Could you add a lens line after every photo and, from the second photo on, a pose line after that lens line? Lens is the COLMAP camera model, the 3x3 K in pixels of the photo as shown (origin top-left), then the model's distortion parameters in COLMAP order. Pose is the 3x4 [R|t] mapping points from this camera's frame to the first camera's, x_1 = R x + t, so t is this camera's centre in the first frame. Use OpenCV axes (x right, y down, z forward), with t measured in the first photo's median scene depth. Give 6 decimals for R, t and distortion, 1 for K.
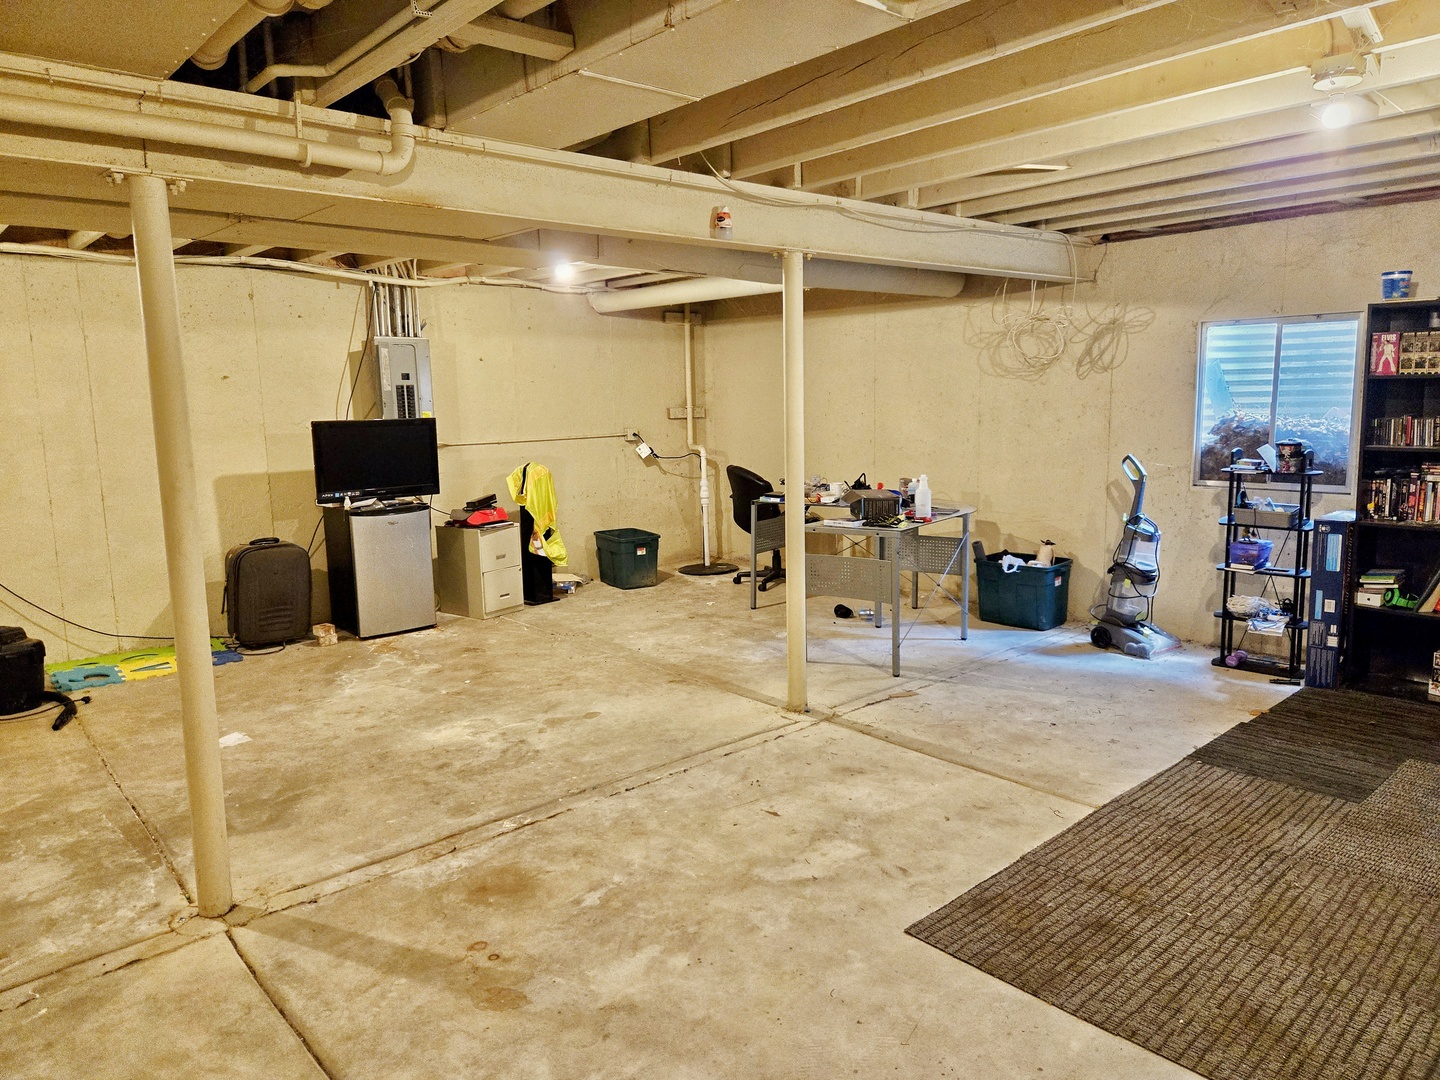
lens RADIAL K [[970.8, 0, 718.9], [0, 970.8, 525.6], [0, 0, 1]] dist [0.067932, -0.060216]
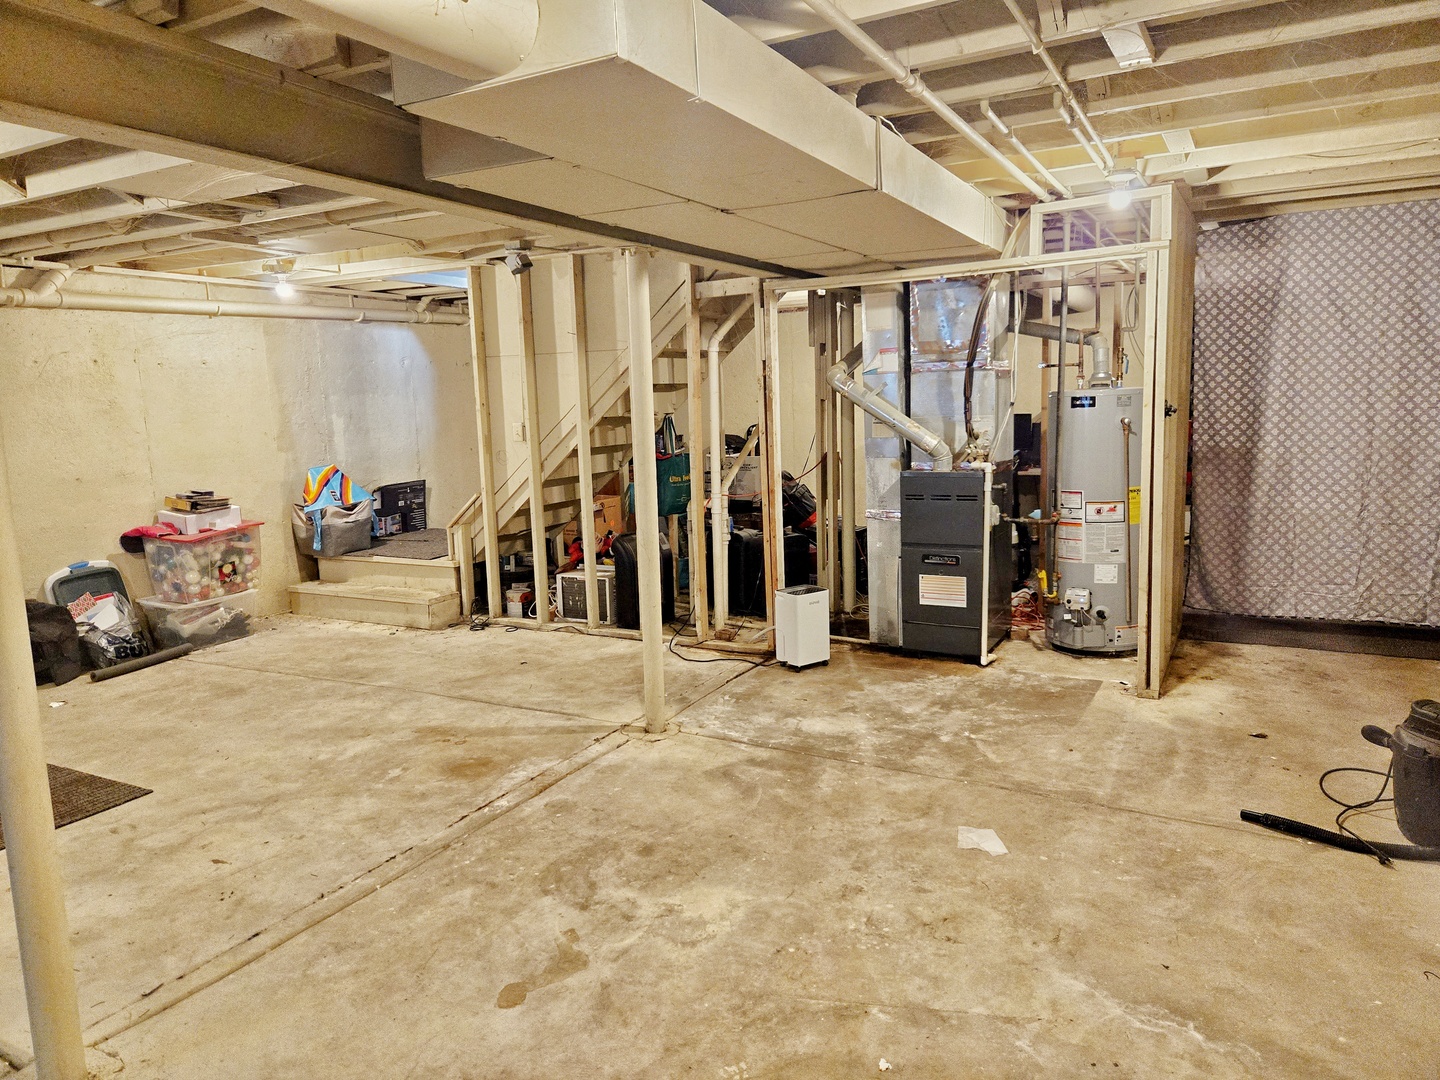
lens RADIAL K [[970.8, 0, 718.9], [0, 970.8, 525.6], [0, 0, 1]] dist [0.067932, -0.060216]
pose [[-0.936518, 0.097747, -0.336718, -0.103677], [0.004045, 0.963302, 0.268388, -0.259789], [0.350596, 0.249989, -0.902546, 1.900303]]
